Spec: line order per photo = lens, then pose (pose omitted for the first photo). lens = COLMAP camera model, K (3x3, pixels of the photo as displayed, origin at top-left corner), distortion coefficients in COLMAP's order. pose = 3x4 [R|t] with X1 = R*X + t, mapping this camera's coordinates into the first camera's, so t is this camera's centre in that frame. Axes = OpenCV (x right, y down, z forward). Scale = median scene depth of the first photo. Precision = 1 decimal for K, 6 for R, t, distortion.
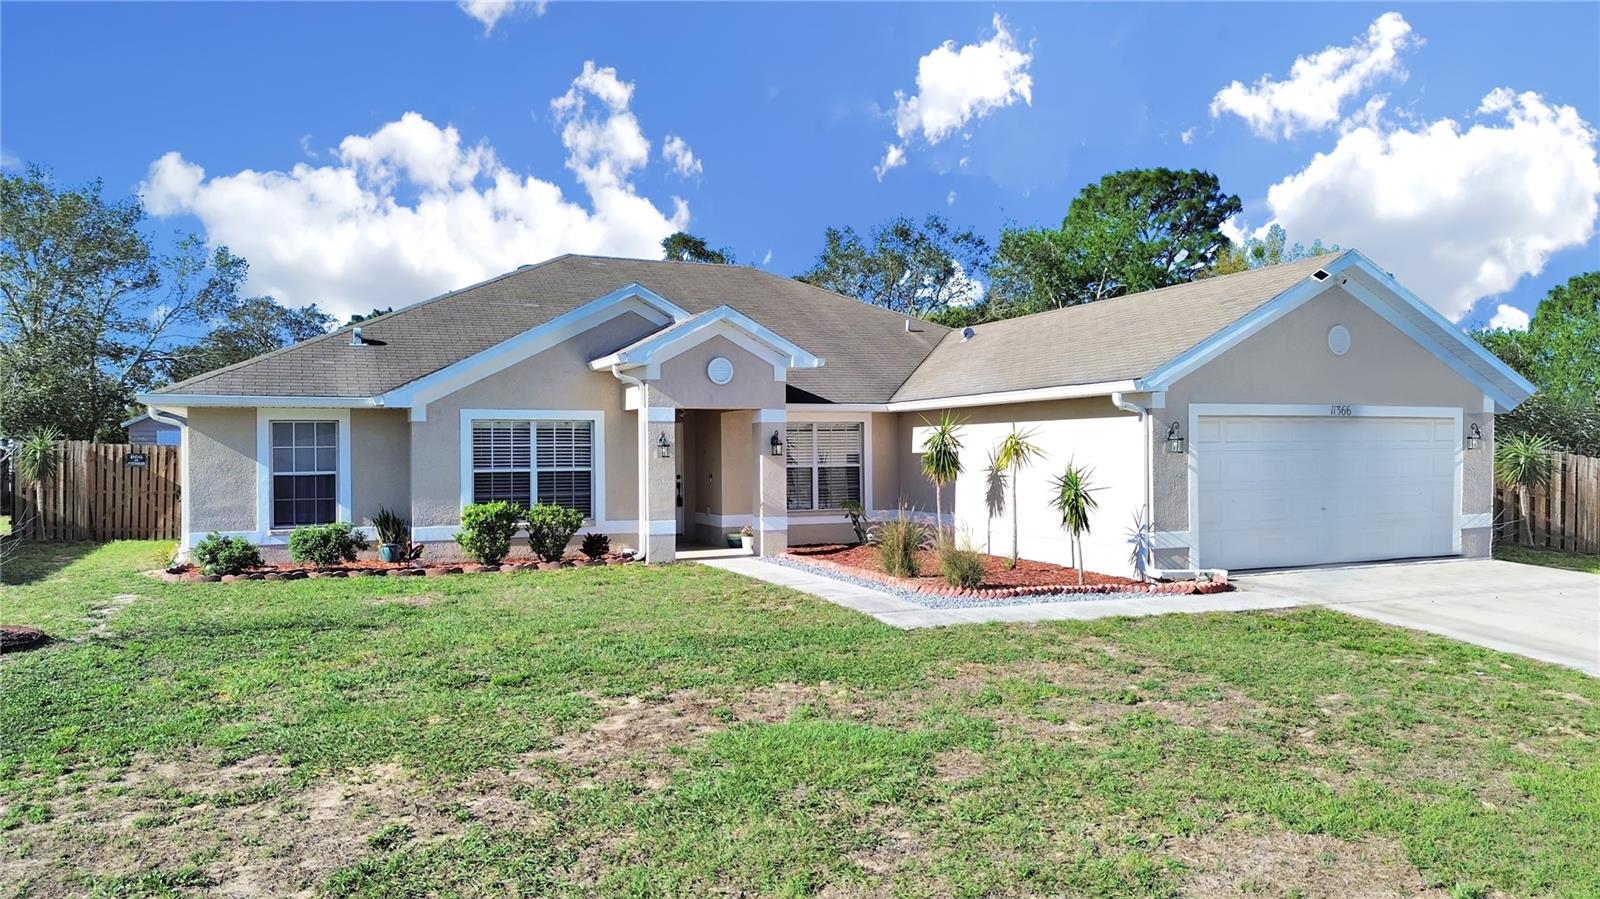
lens RADIAL K [[1105.1, 0, 801.8], [0, 1105.1, 444.8], [0, 0, 1]] dist [0.051000, -0.003997]
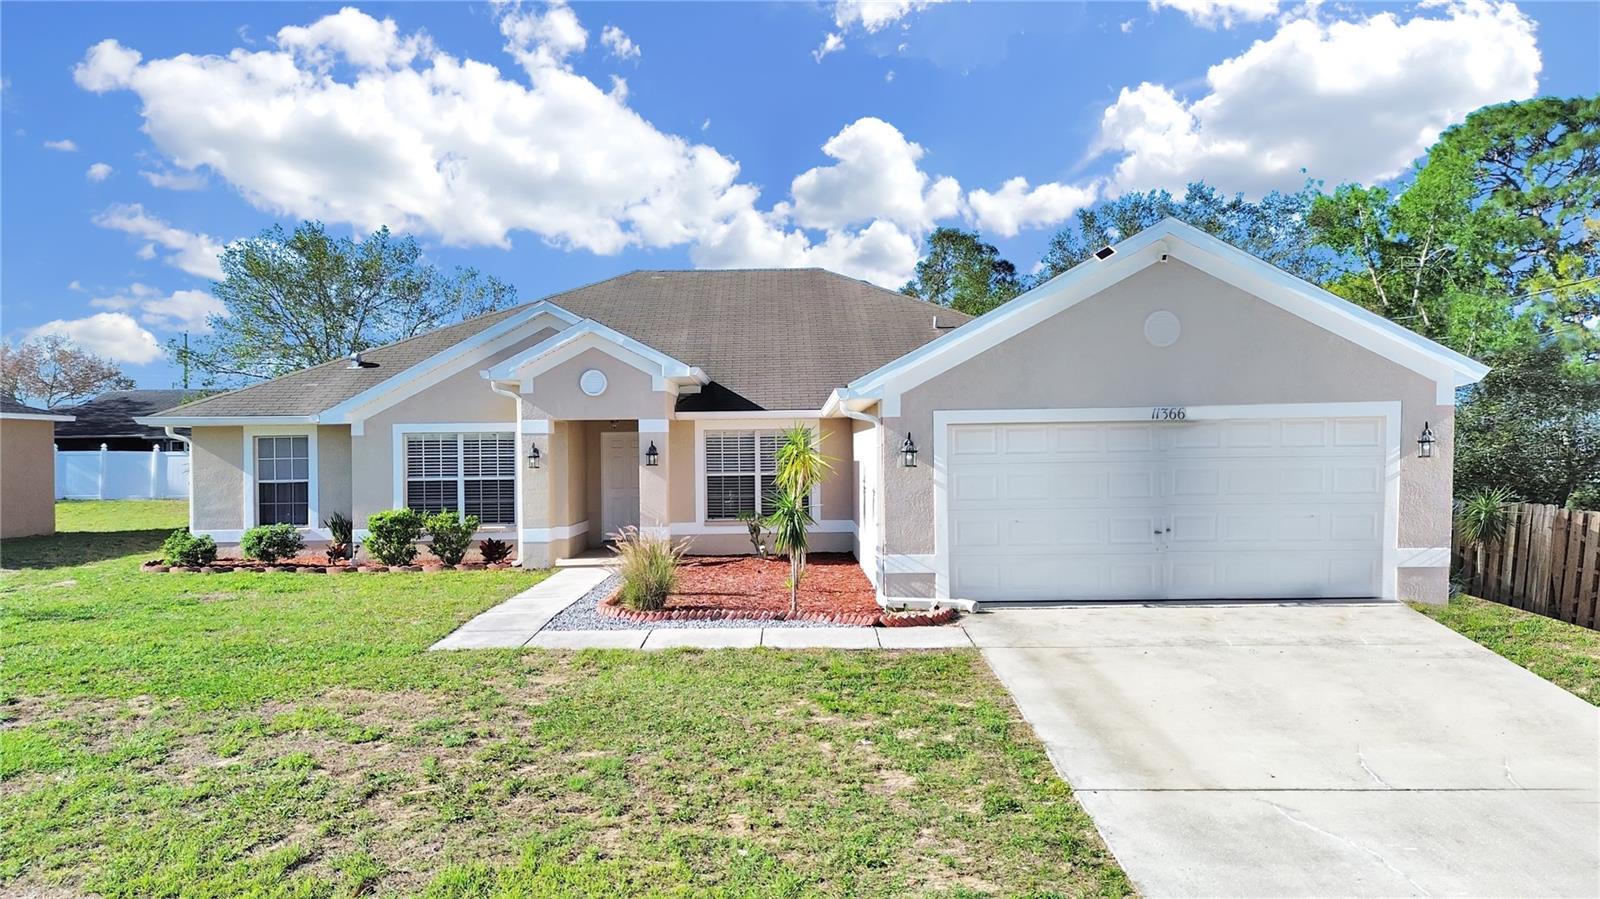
lens RADIAL K [[1105.1, 0, 799.4], [0, 1105.1, 453.1], [0, 0, 1]] dist [0.051000, -0.003997]
pose [[0.927368, -0.003804, -0.374130, 0.486573], [0.008657, 0.999899, 0.011291, -0.011992], [0.374050, -0.013710, 0.927307, 0.121660]]
